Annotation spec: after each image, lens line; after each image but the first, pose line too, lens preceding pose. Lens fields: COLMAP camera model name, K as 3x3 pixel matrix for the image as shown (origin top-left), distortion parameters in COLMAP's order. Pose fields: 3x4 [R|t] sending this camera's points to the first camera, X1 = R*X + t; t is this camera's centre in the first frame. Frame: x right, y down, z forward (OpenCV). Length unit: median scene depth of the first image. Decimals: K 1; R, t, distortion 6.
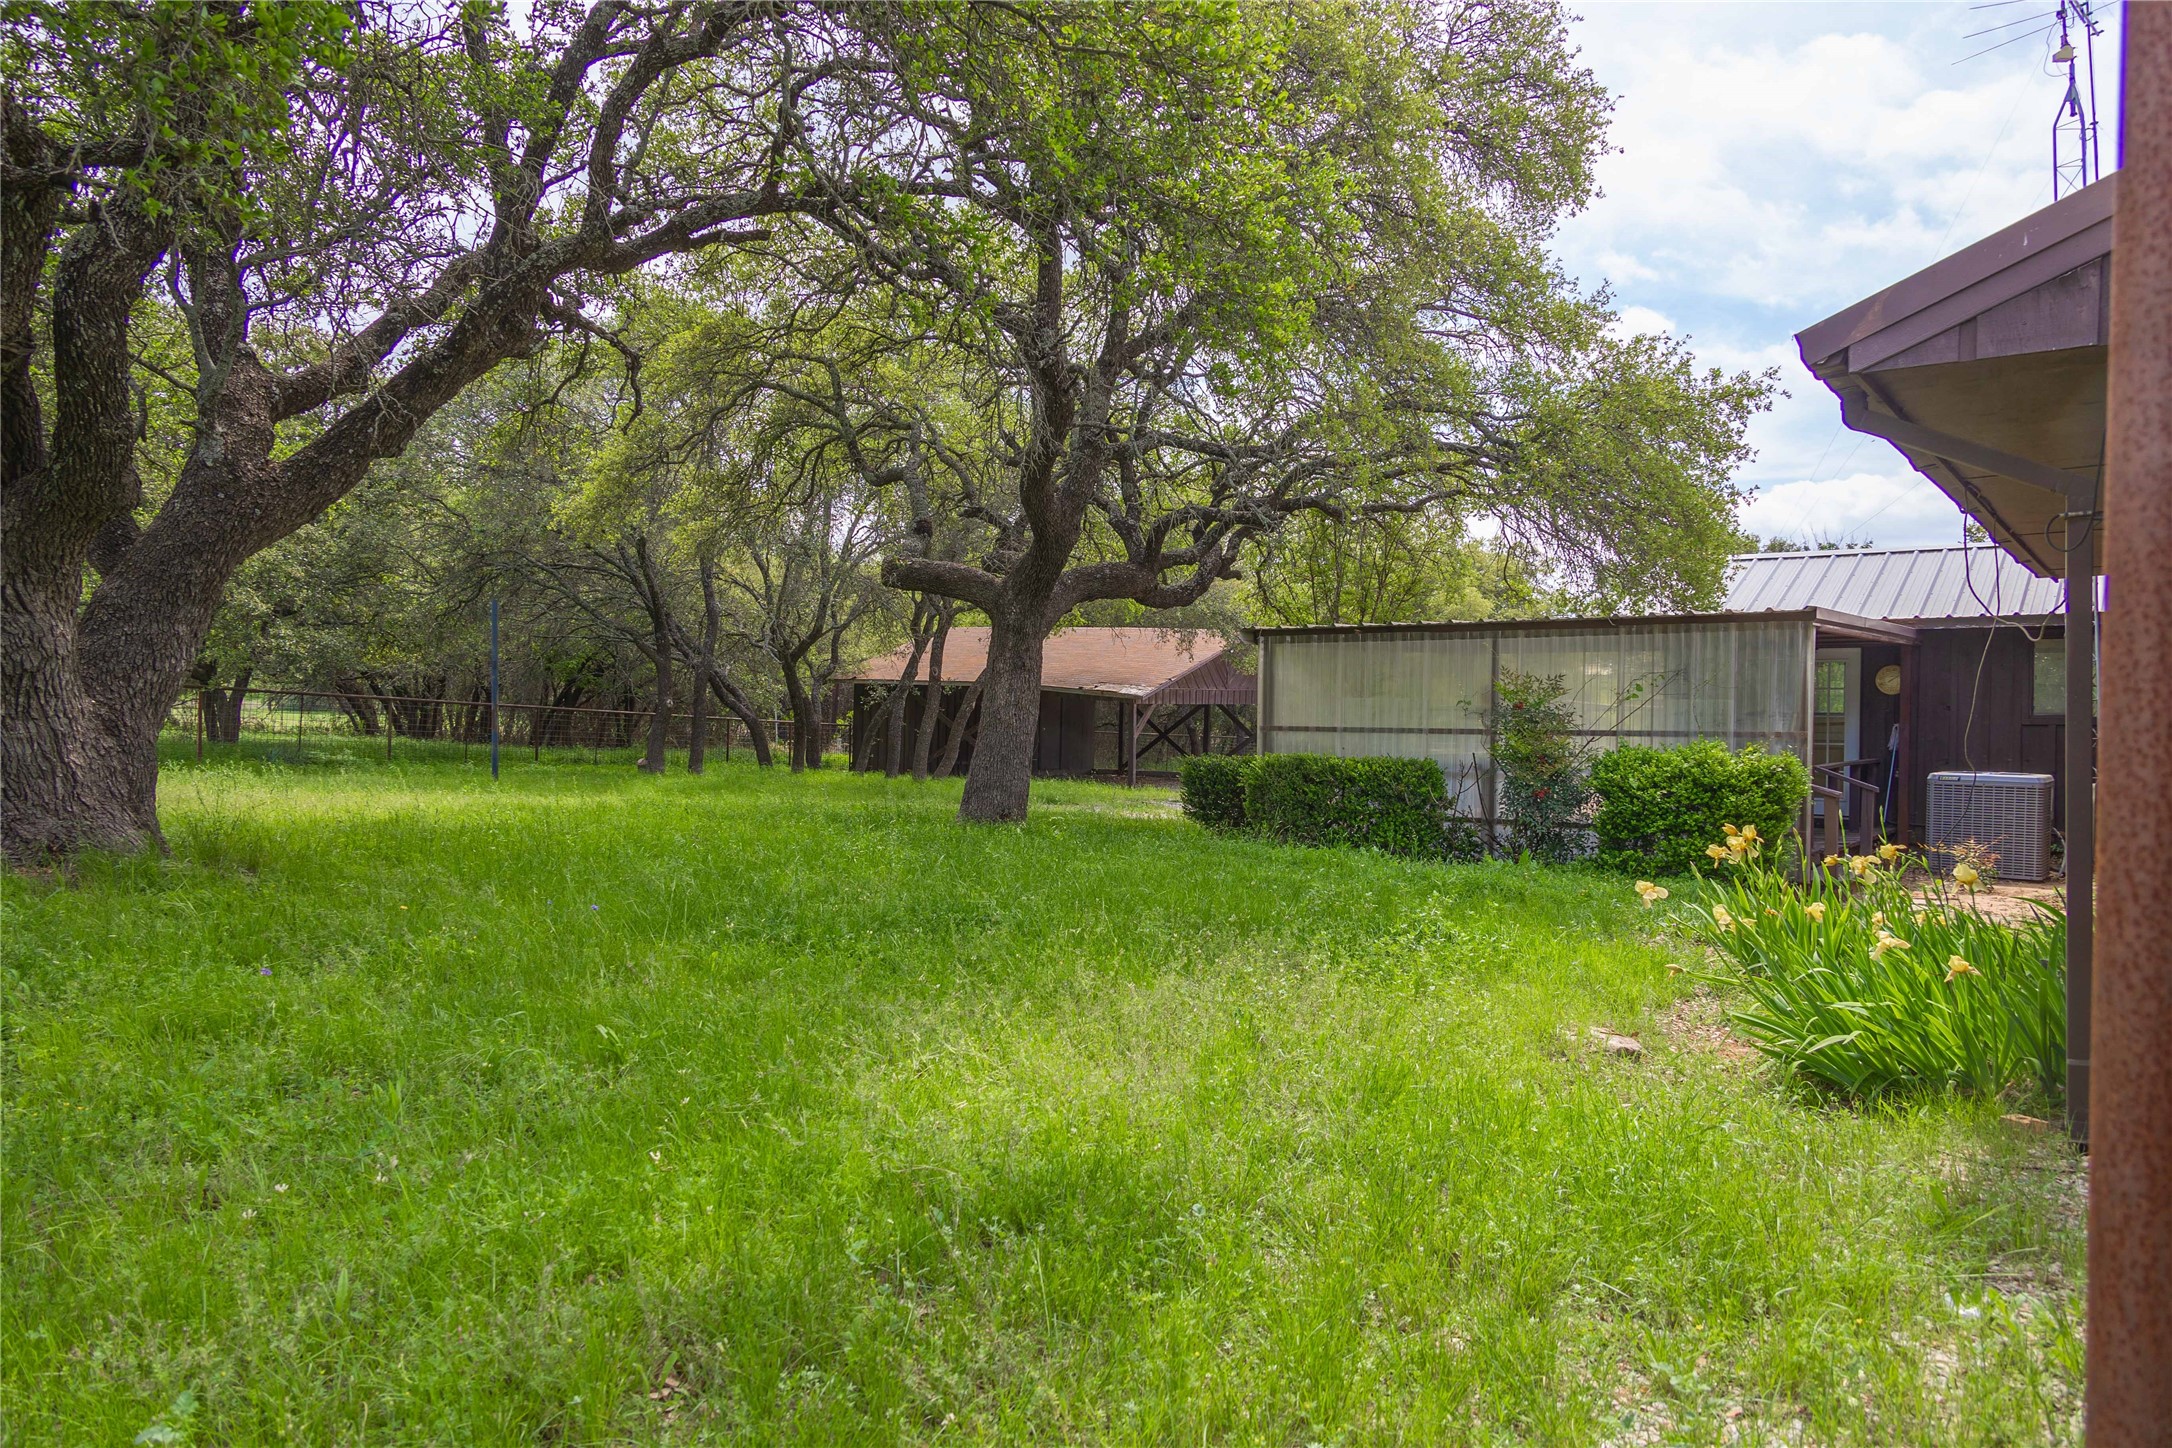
lens RADIAL K [[1568.6, 0, 1086.0], [0, 1568.6, 724.0], [0, 0, 1]] dist [0.047736, -0.003882]
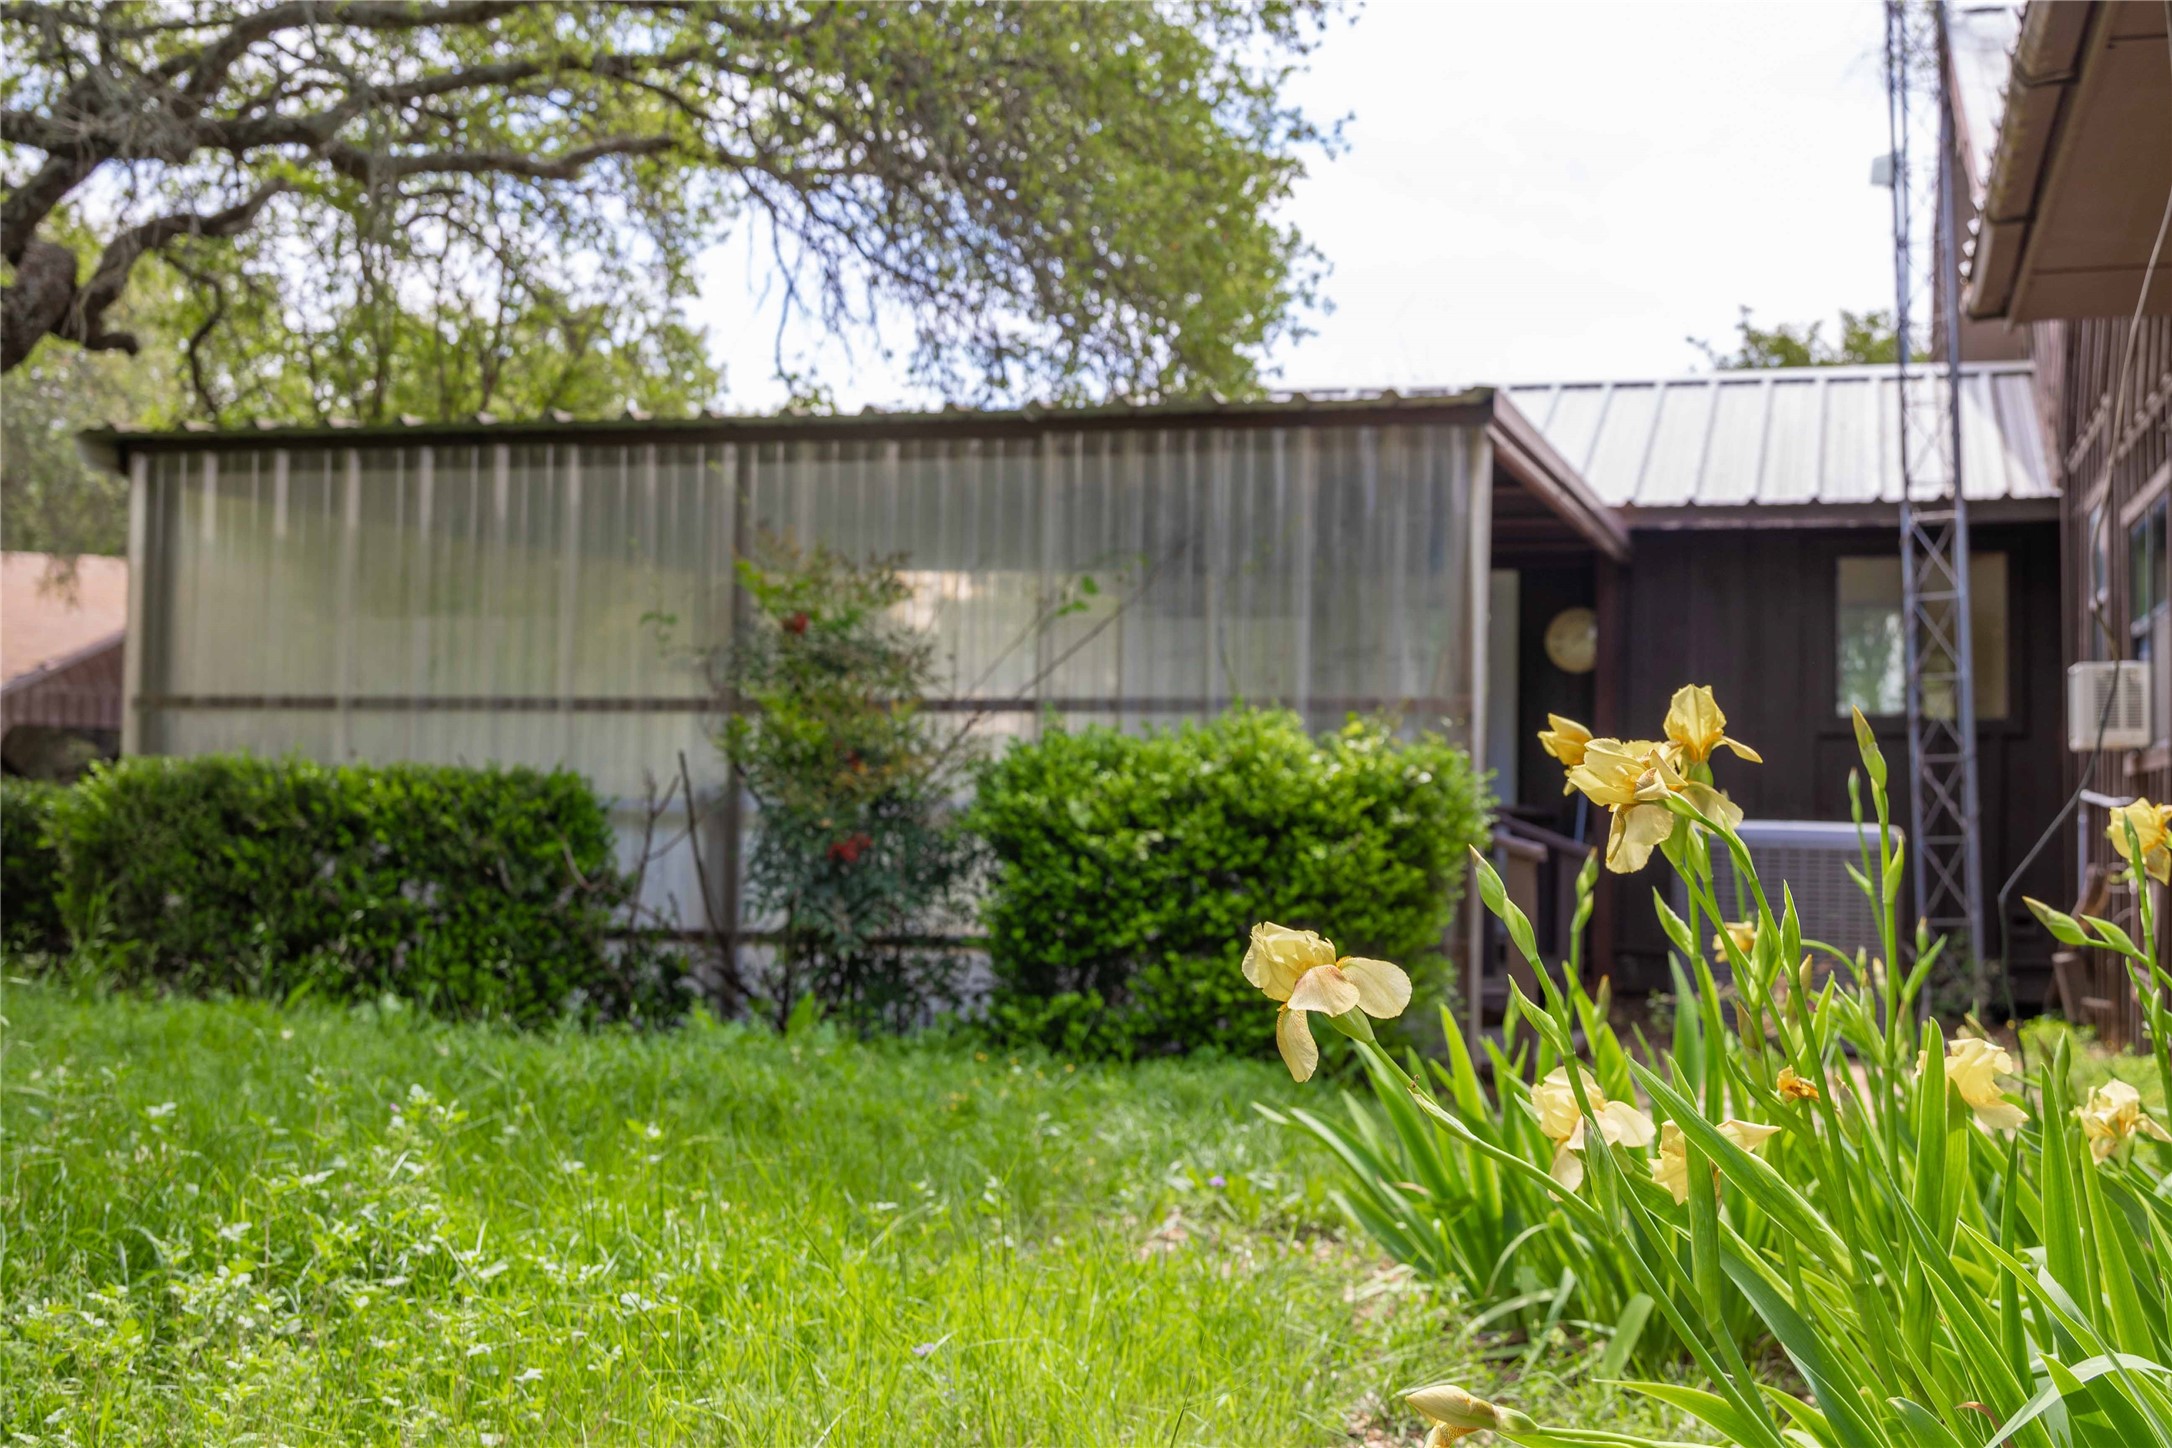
lens RADIAL K [[2752.5, 0, 1086.0], [0, 2752.5, 724.0], [0, 0, 1]] dist [-0.012311, 0.001052]
pose [[0.937750, 0.019219, 0.346779, 0.110508], [-0.001935, 0.998741, -0.050119, 0.045790], [-0.347306, 0.046328, 0.936607, 0.353702]]
